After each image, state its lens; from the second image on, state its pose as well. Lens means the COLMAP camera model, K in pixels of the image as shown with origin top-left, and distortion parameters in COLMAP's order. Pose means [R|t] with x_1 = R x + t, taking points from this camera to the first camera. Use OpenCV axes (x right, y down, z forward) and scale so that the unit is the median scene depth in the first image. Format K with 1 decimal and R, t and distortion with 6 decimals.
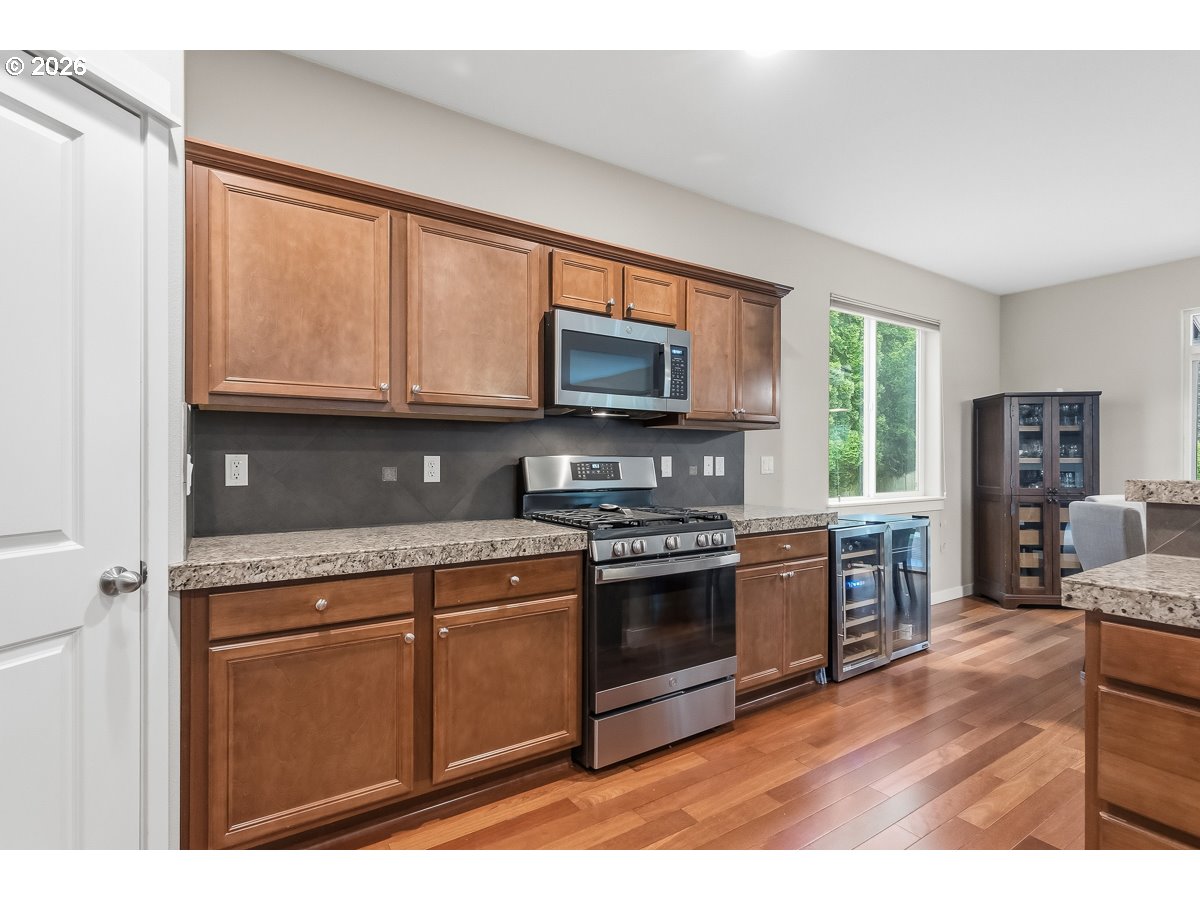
lens RADIAL K [[563.3, 0, 571.9], [0, 563.3, 455.1], [0, 0, 1]] dist [-0.008031, -0.001624]
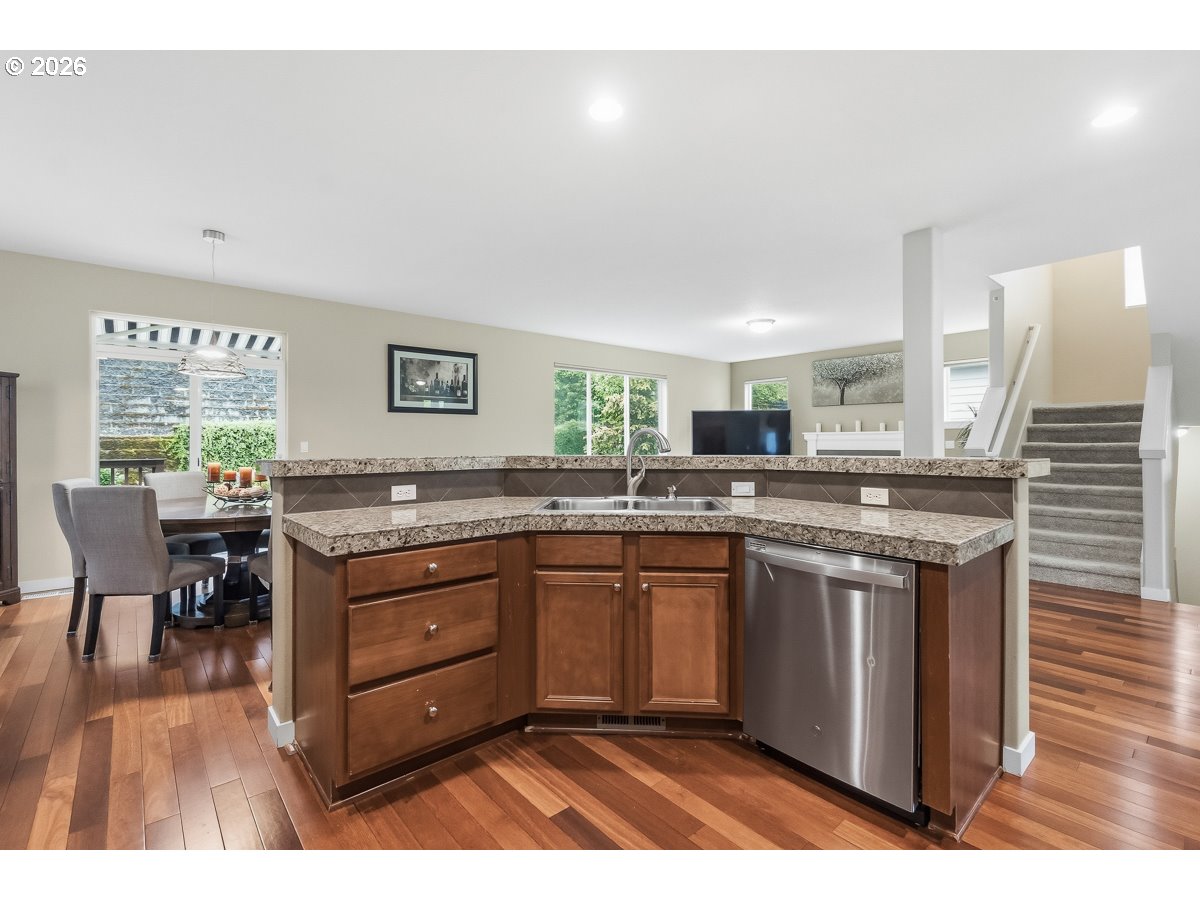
lens RADIAL K [[535.9, 0, 610.9], [0, 535.9, 444.4], [0, 0, 1]] dist [-0.001265, -0.000361]
pose [[-0.182892, -0.003388, 0.983127, -0.276544], [-0.006103, 0.999979, 0.002311, -0.001541], [-0.983114, -0.005578, -0.182909, 0.322945]]
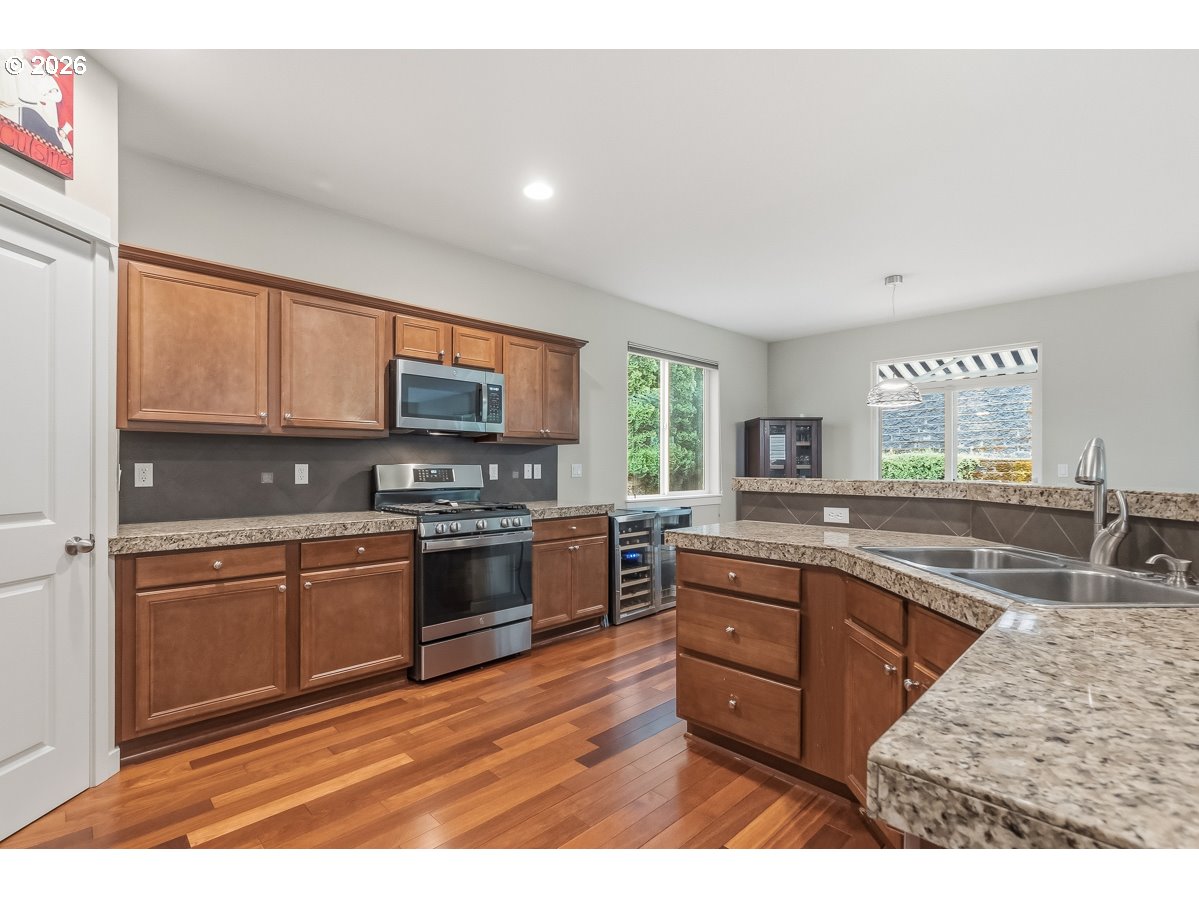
lens RADIAL K [[562.8, 0, 583.8], [0, 562.8, 464.0], [0, 0, 1]] dist [-0.008031, -0.001624]
pose [[0.979749, 0.000438, 0.200228, 0.162350], [-0.001270, 0.999991, 0.004030, -0.005967], [-0.200224, -0.004202, 0.979741, -0.510110]]
